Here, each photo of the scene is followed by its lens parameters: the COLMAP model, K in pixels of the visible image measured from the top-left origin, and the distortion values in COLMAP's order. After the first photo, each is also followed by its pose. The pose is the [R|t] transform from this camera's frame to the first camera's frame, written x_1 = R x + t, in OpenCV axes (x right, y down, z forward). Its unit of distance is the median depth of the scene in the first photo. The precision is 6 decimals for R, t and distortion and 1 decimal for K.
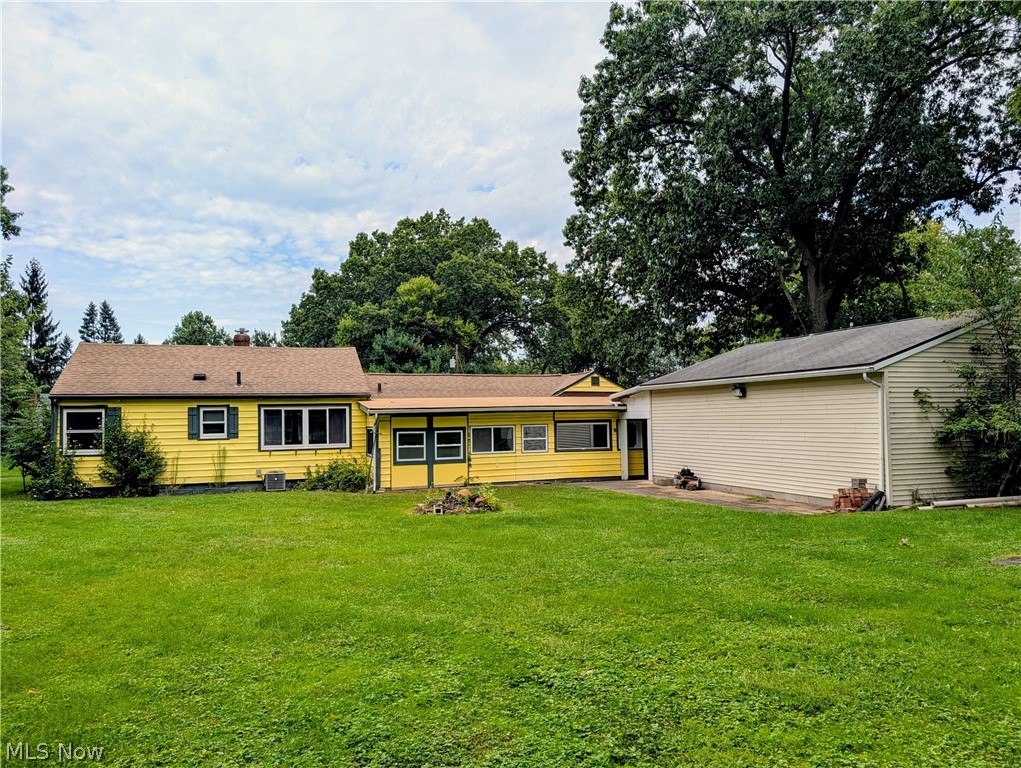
lens RADIAL K [[739.6, 0, 510.5], [0, 739.6, 384.0], [0, 0, 1]] dist [0.023161, -0.006236]
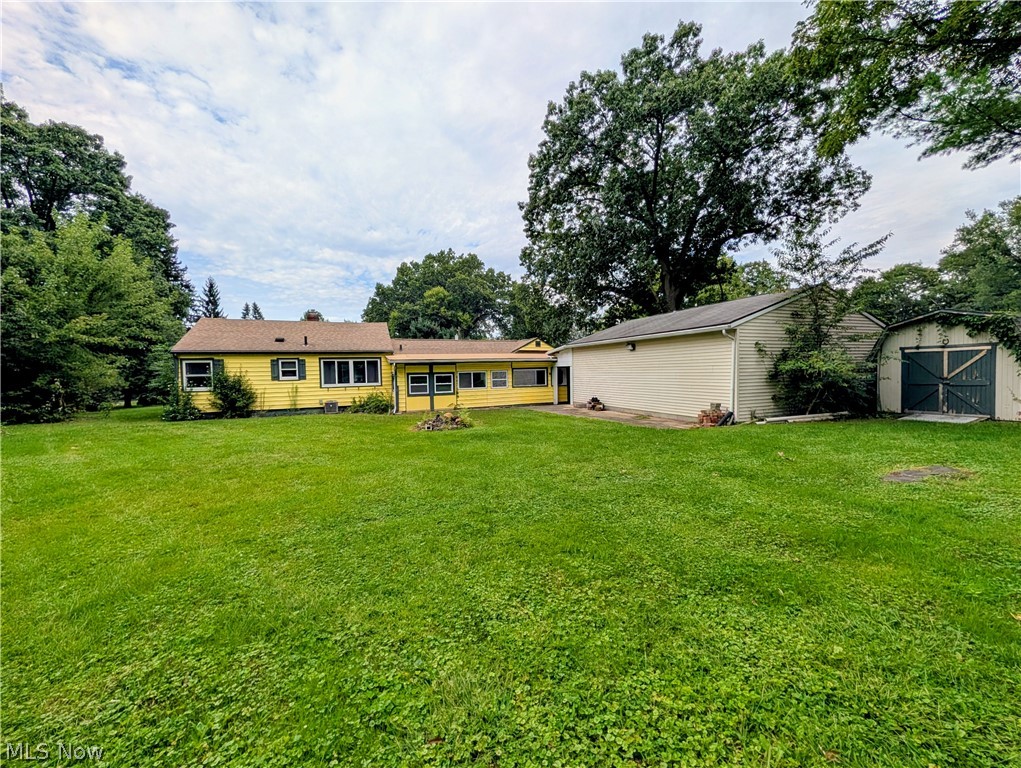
lens RADIAL K [[397.8, 0, 514.4], [0, 397.8, 381.8], [0, 0, 1]] dist [0.000154, 0.000088]
pose [[0.998600, -0.005511, 0.052610, 0.017063], [0.001575, 0.997216, 0.074553, 0.013674], [-0.052874, -0.074366, 0.995828, 0.127951]]
